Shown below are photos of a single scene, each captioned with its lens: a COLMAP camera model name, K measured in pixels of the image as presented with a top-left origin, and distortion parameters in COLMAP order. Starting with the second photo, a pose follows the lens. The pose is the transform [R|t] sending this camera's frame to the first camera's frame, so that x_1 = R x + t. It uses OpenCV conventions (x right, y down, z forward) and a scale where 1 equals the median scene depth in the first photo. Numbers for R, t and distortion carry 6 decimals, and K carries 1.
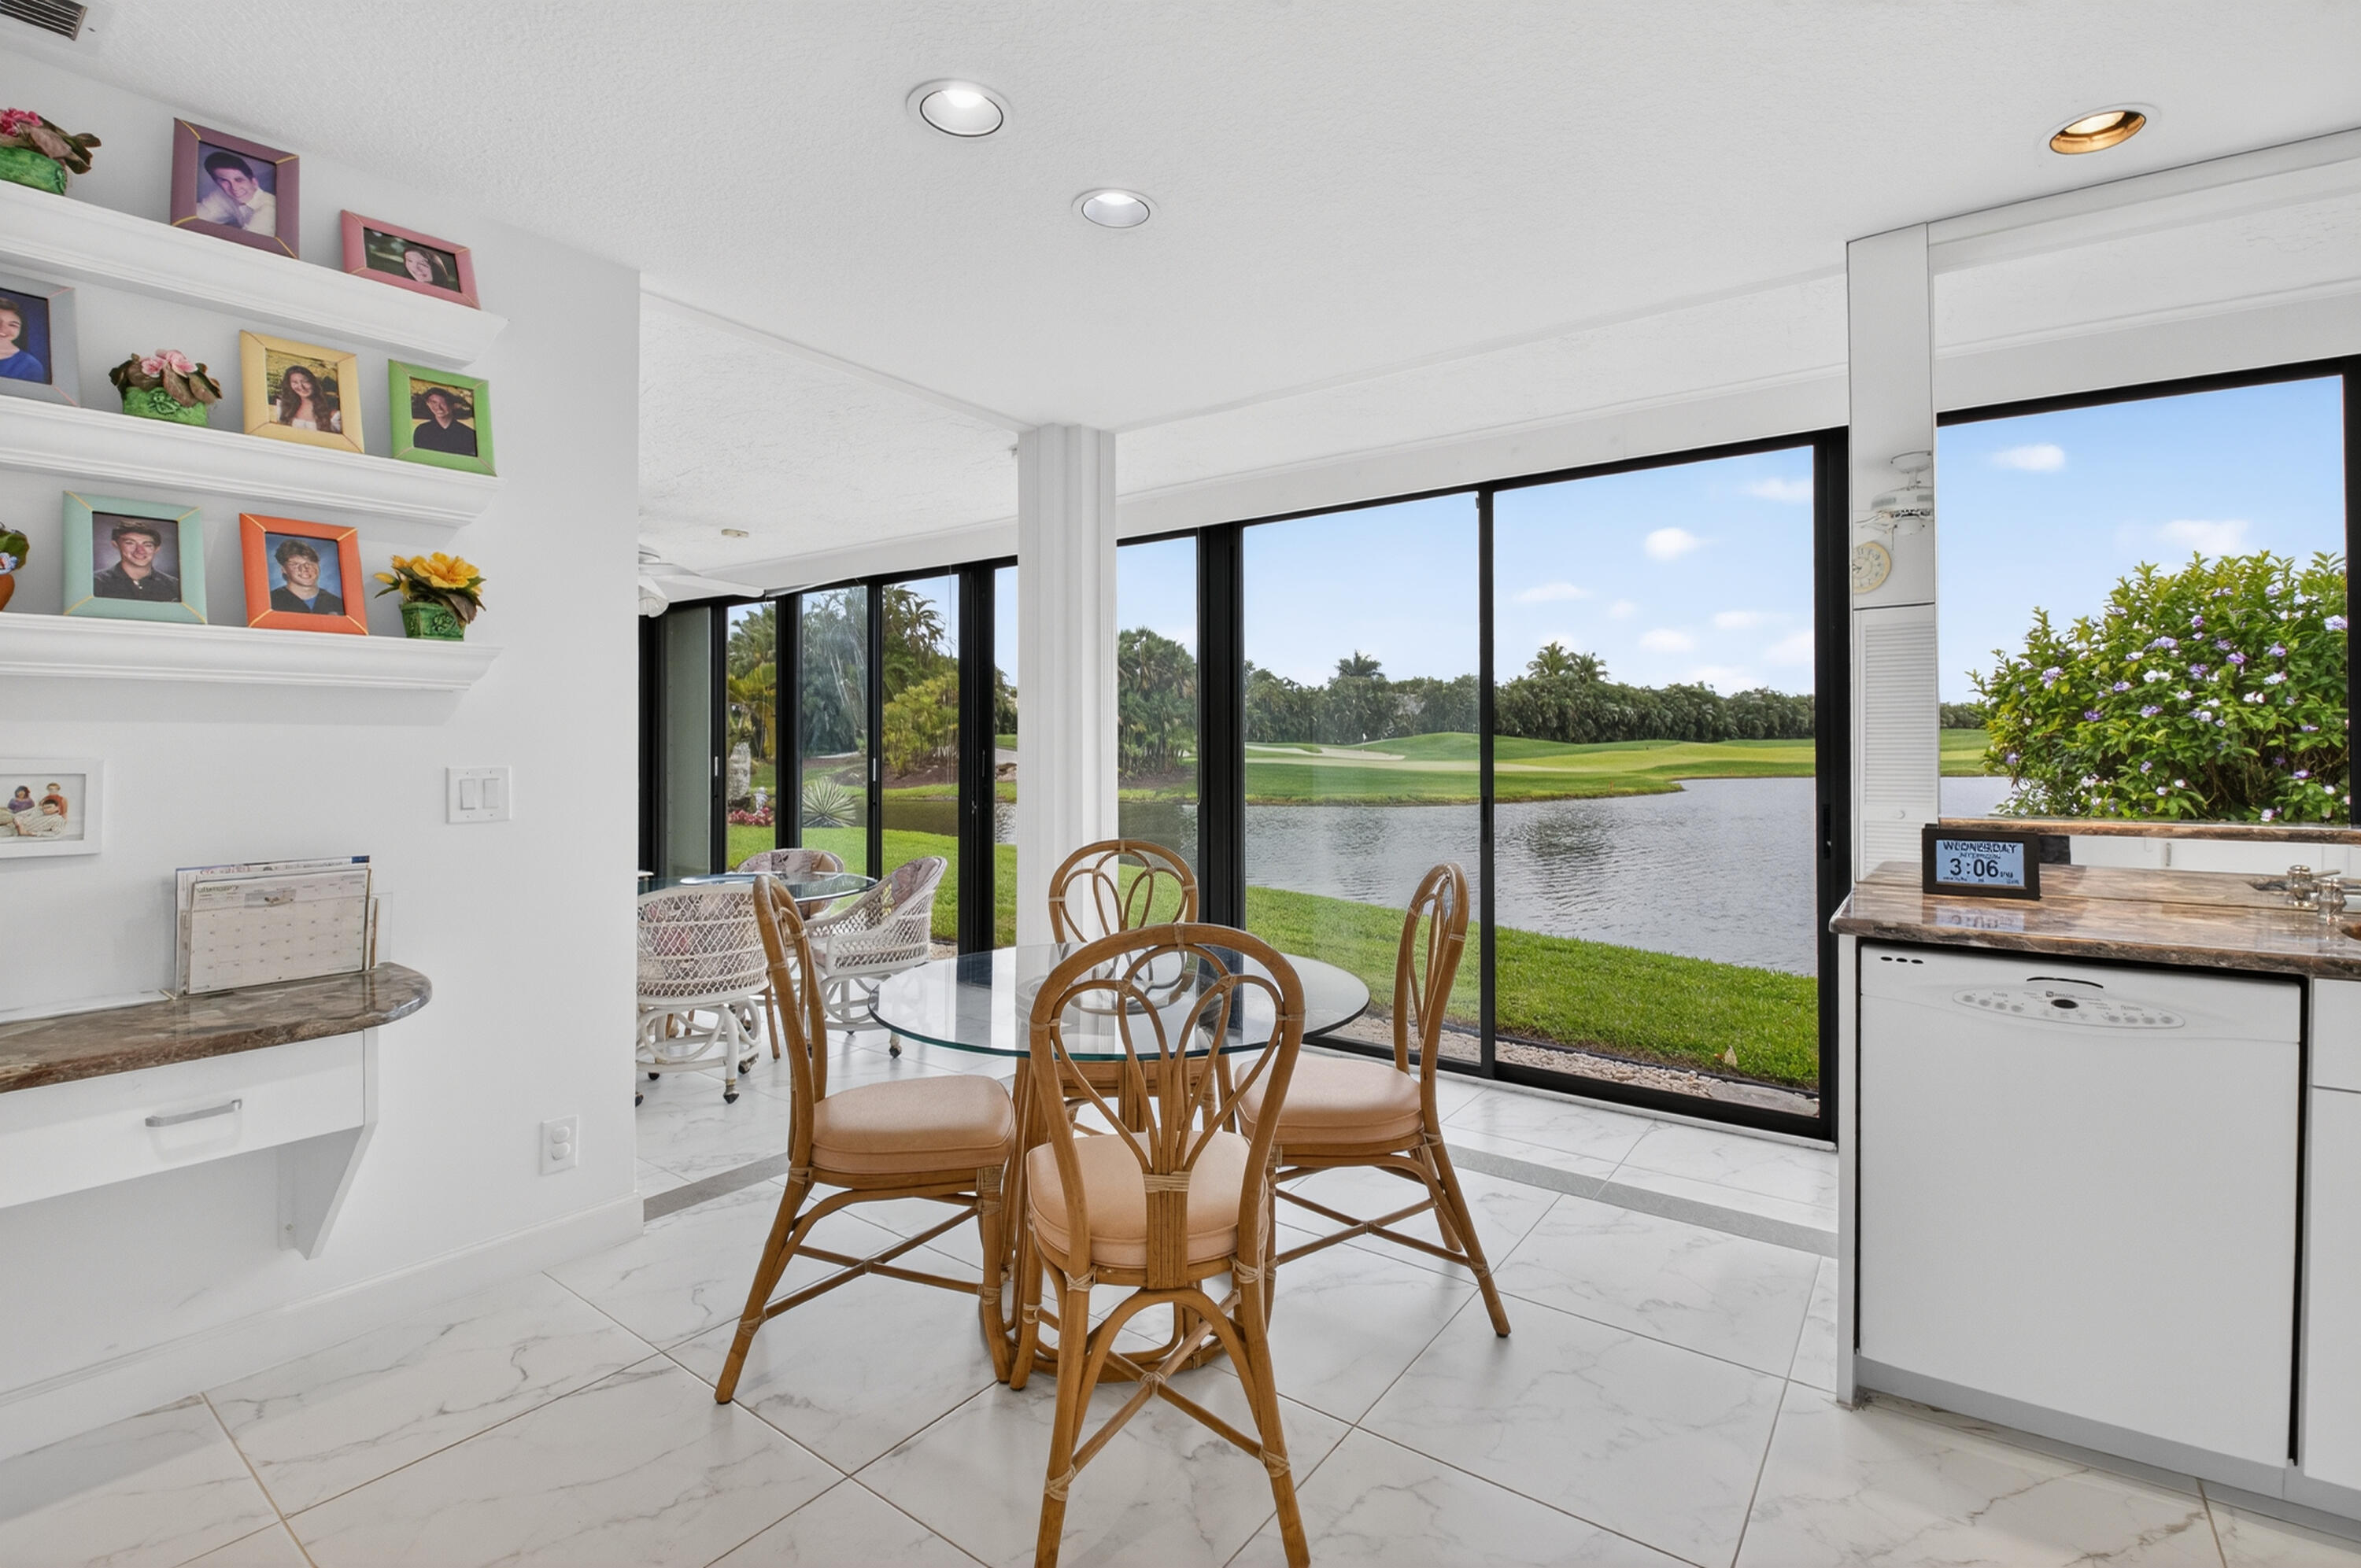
lens RADIAL K [[1049.5, 0, 1187.2], [0, 1049.5, 733.4], [0, 0, 1]] dist [0.009607, -0.022542]
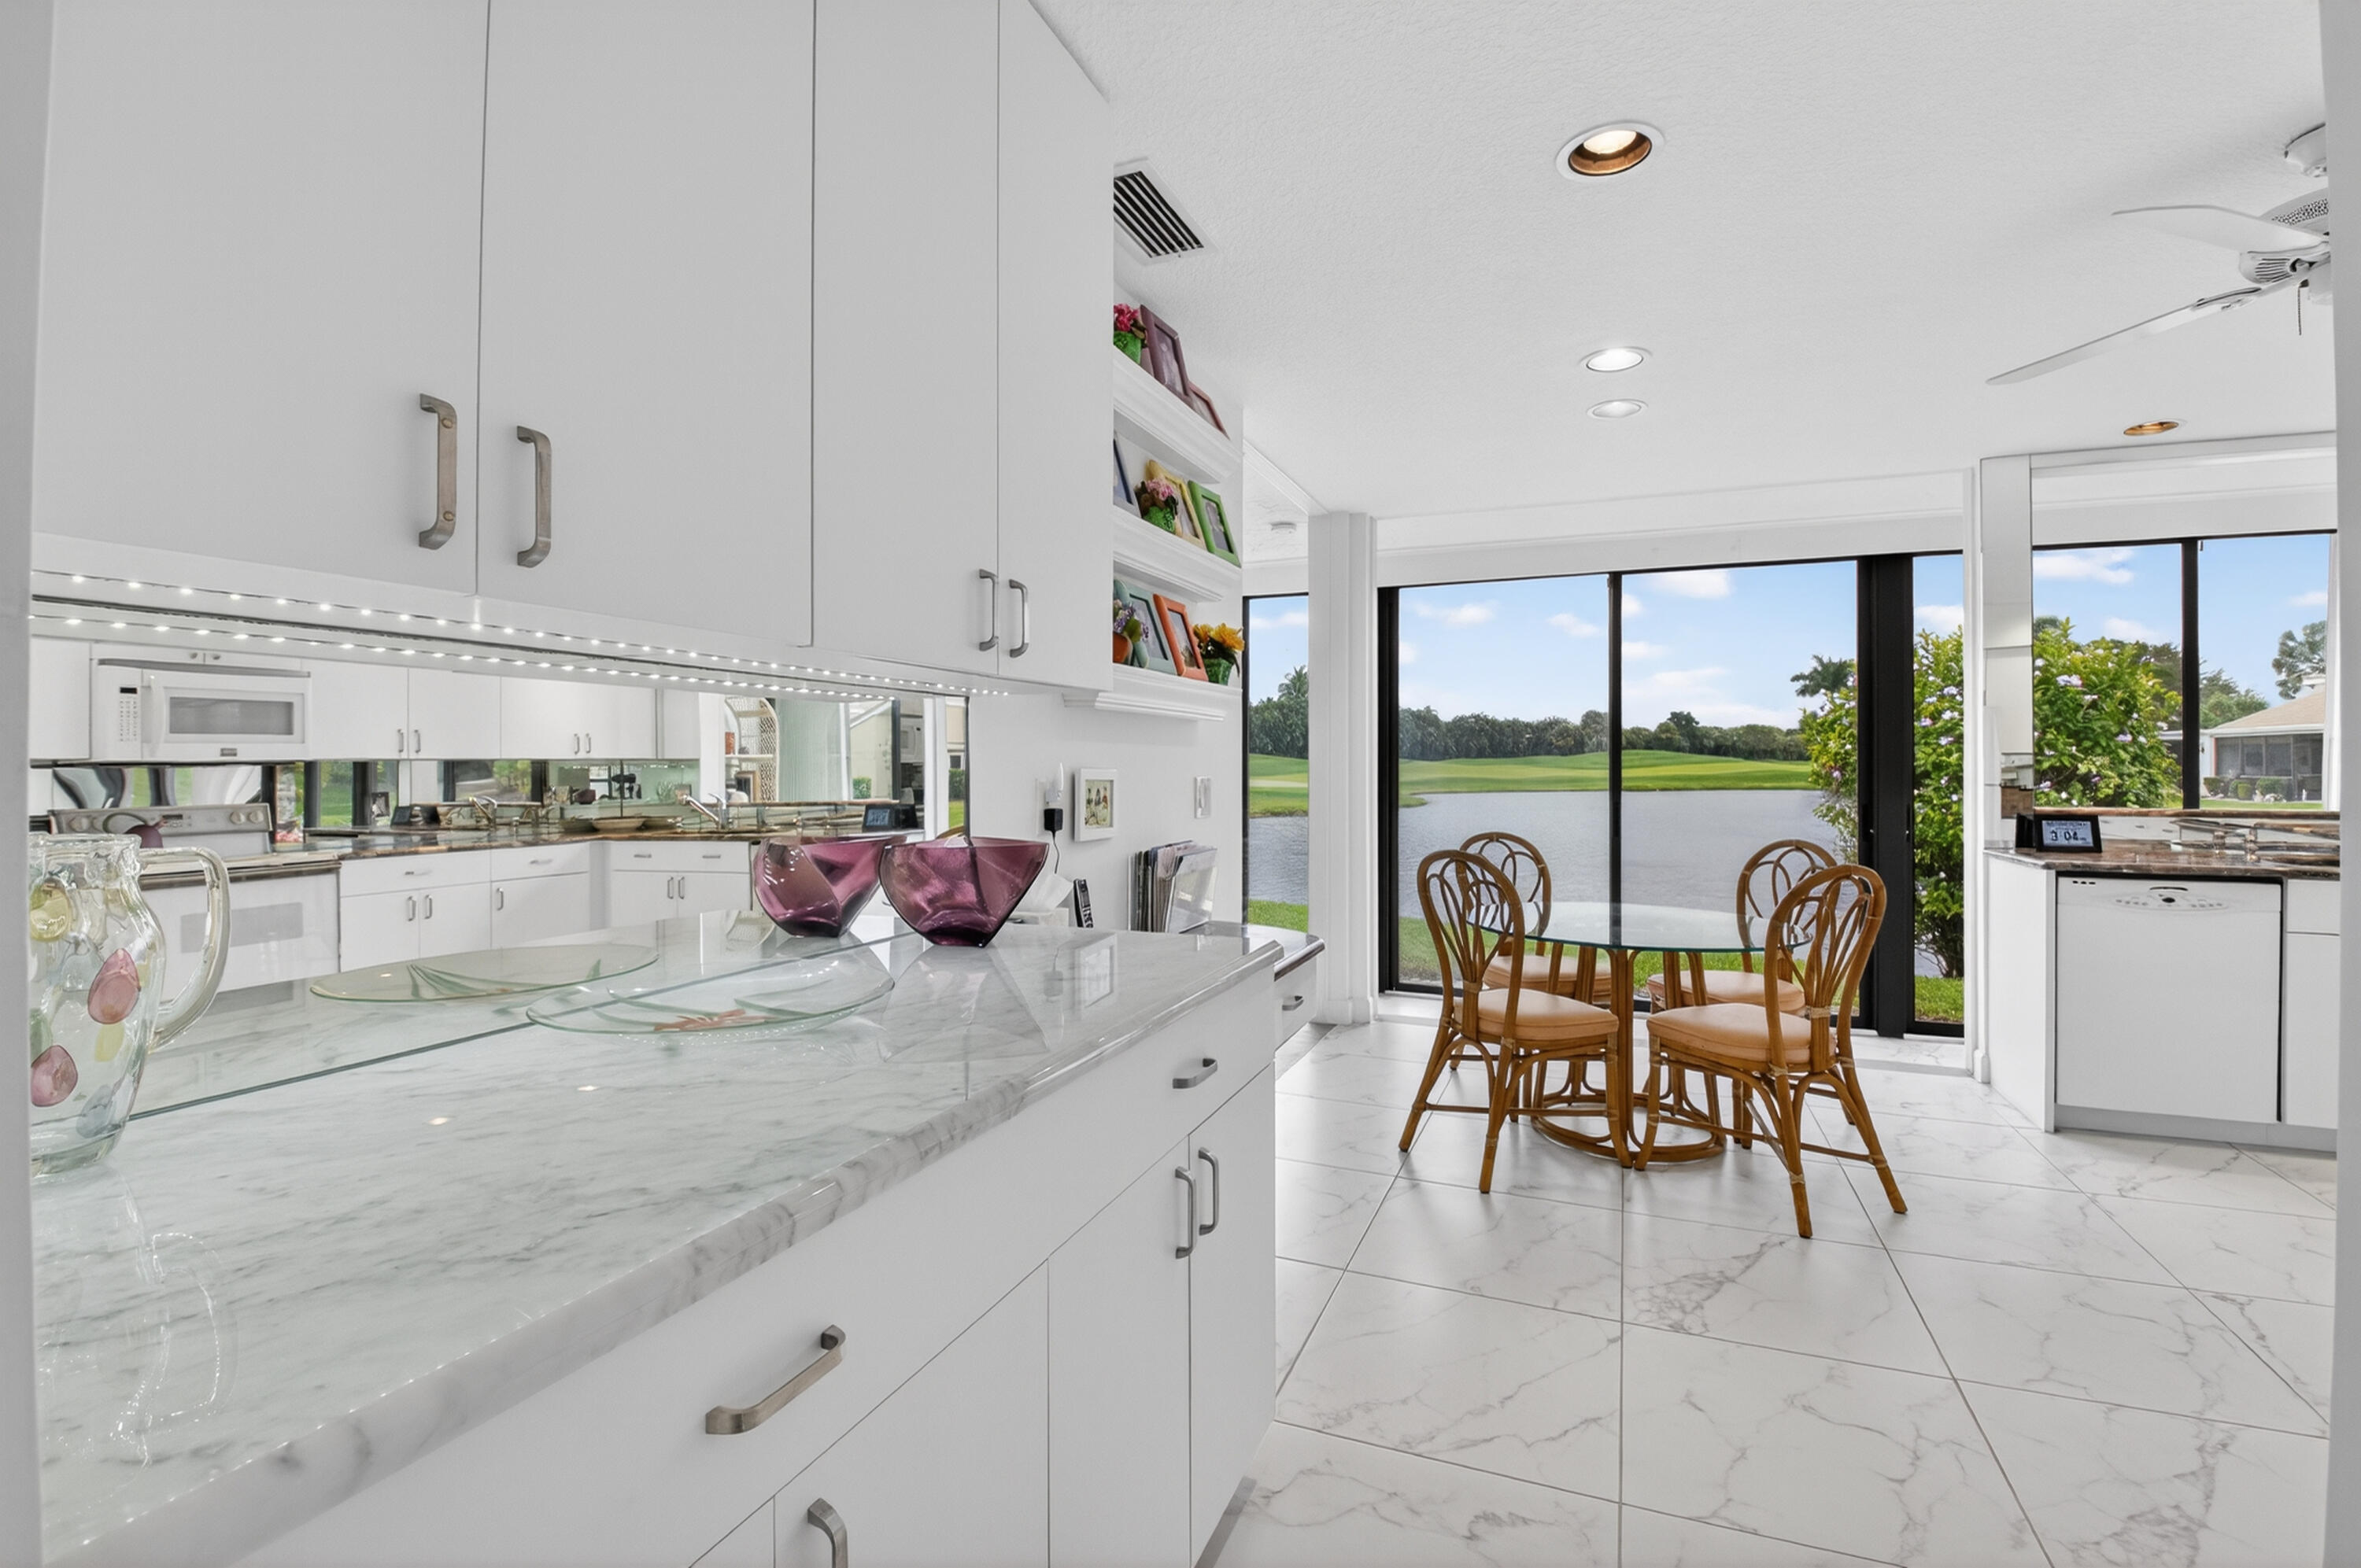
lens RADIAL K [[1043.2, 0, 1181.9], [0, 1043.2, 762.5], [0, 0, 1]] dist [0.002124, -0.021630]
pose [[0.972254, 0.002033, 0.233921, -0.047374], [-0.004724, 0.999929, 0.010946, -0.000238], [-0.233882, -0.011748, 0.972194, -0.014228]]
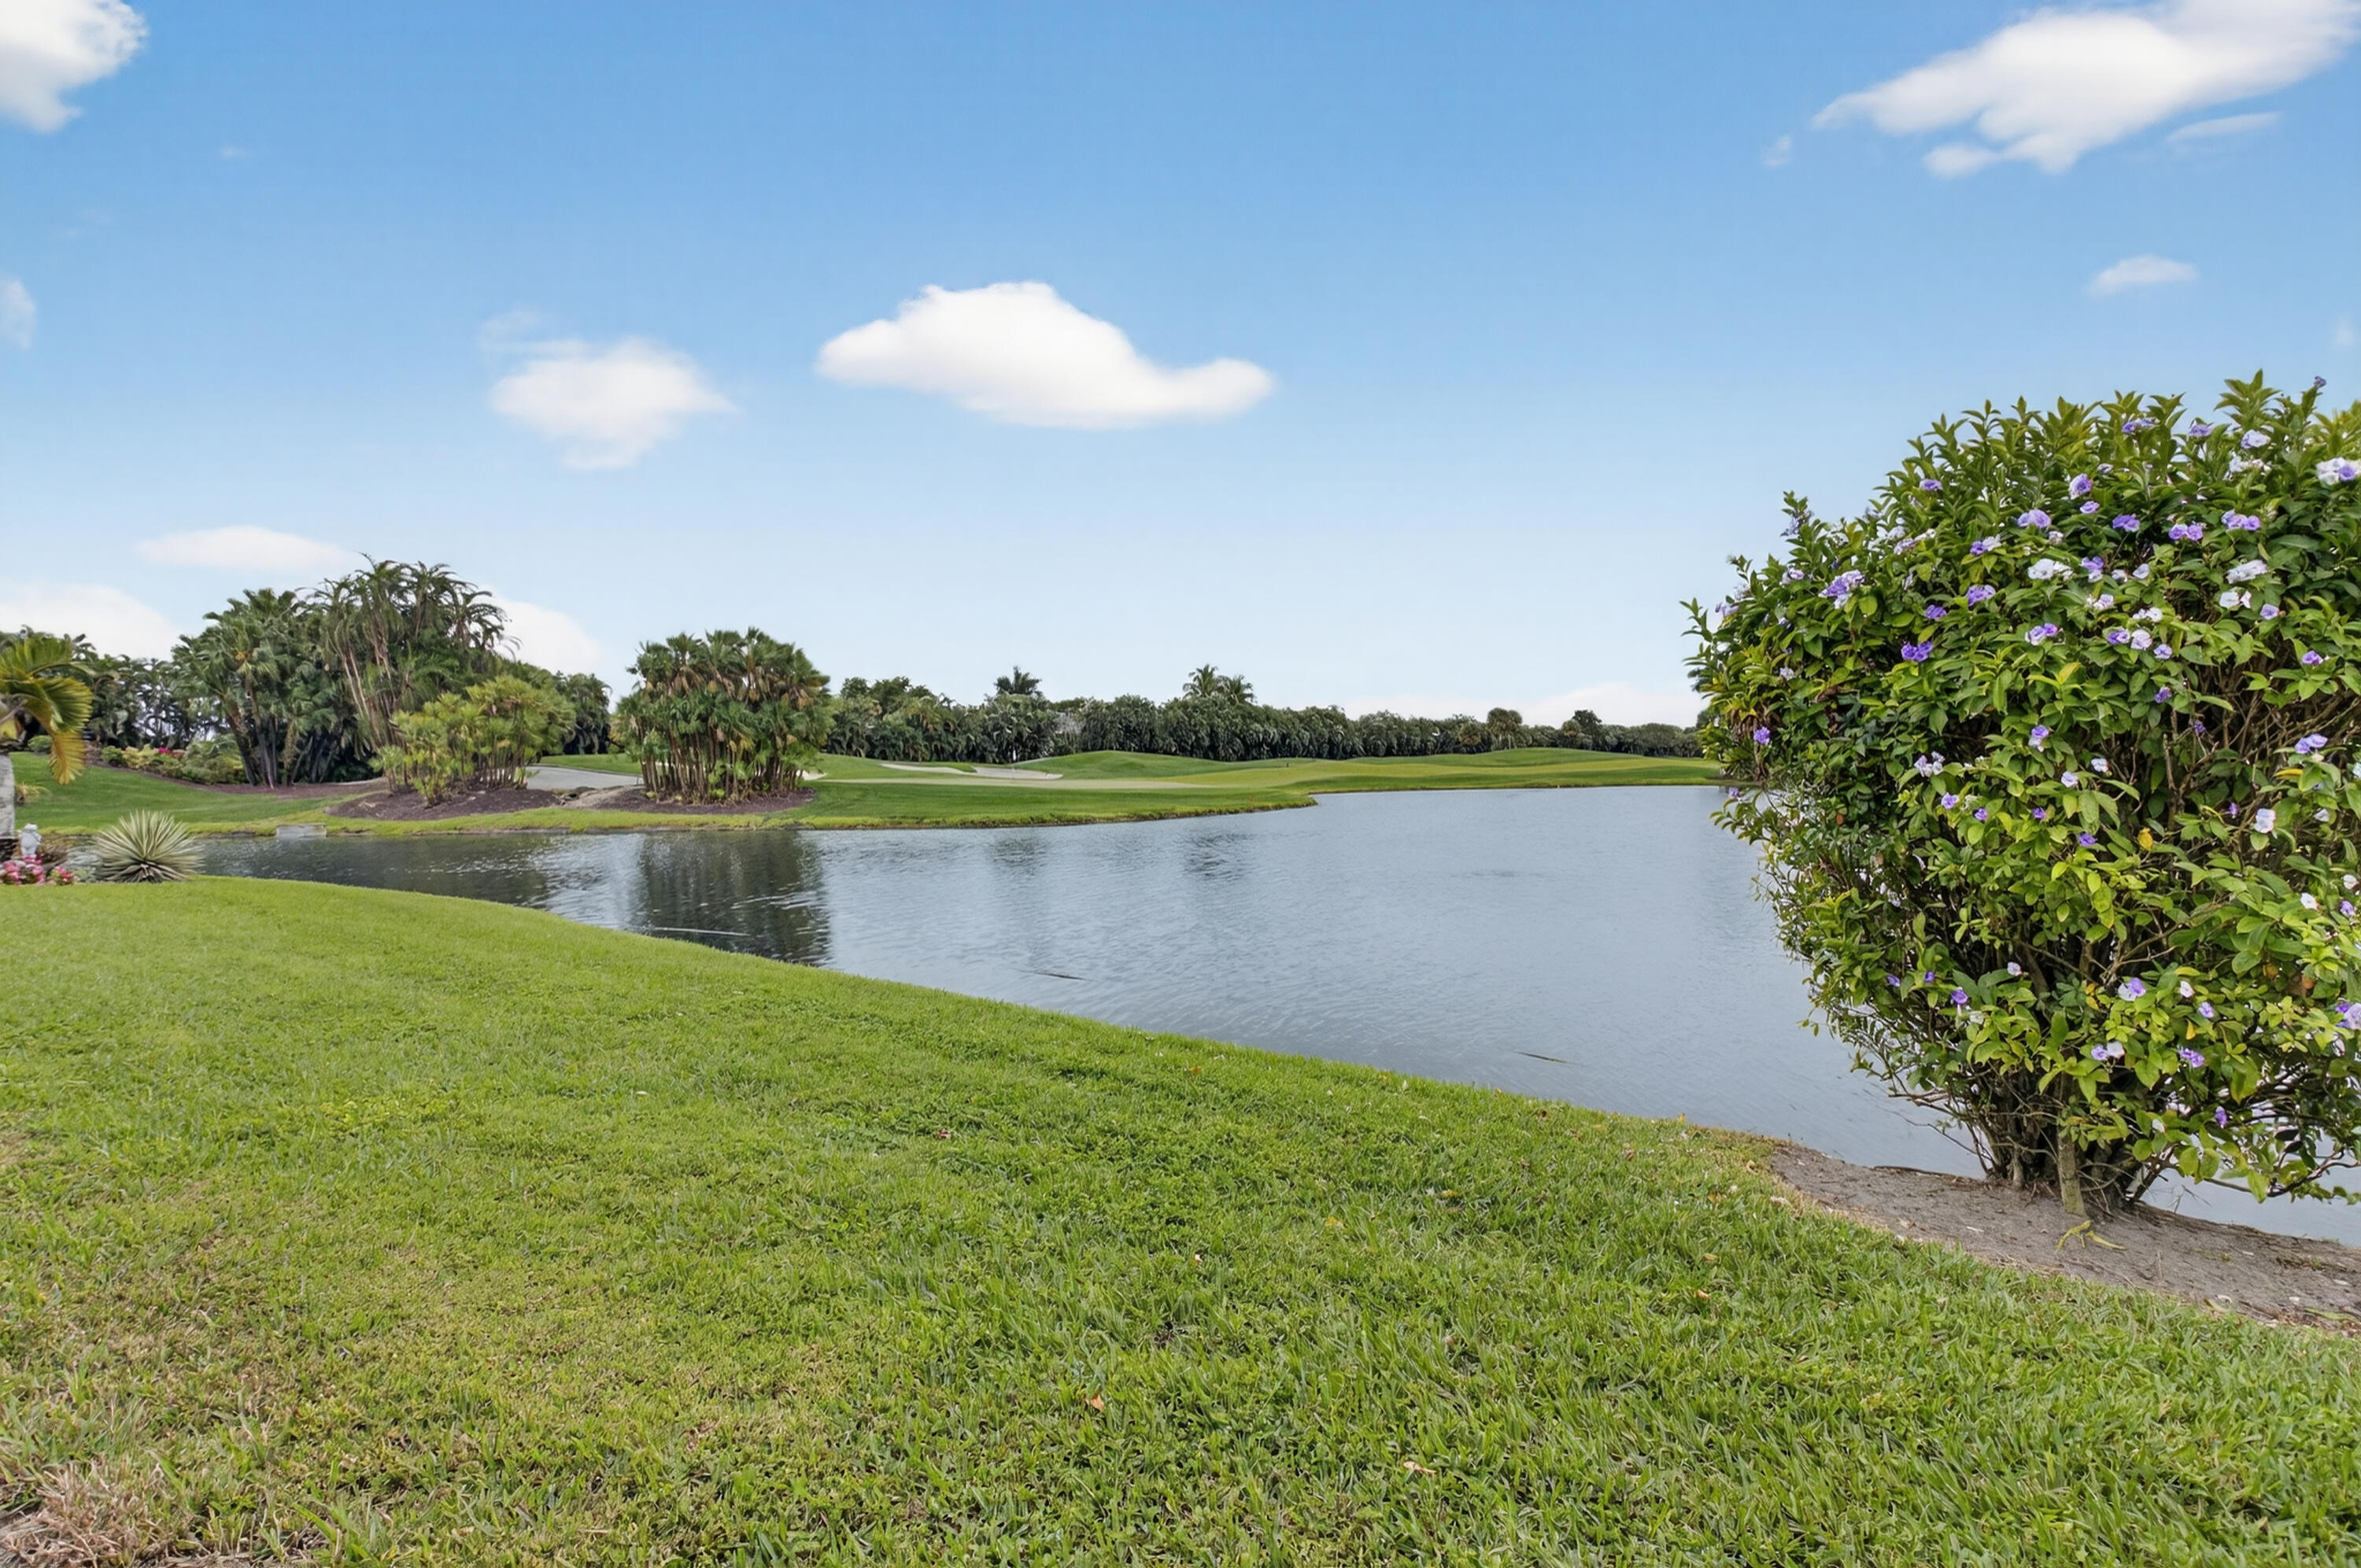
lens RADIAL K [[1033.6, 0, 1189.0], [0, 1033.6, 784.0], [0, 0, 1]] dist [0.010857, -0.027057]
pose [[0.950839, -0.013116, 0.309409, 0.038979], [0.004369, 0.999571, 0.028947, 0.004632], [-0.309656, -0.026172, 0.950489, 0.072833]]
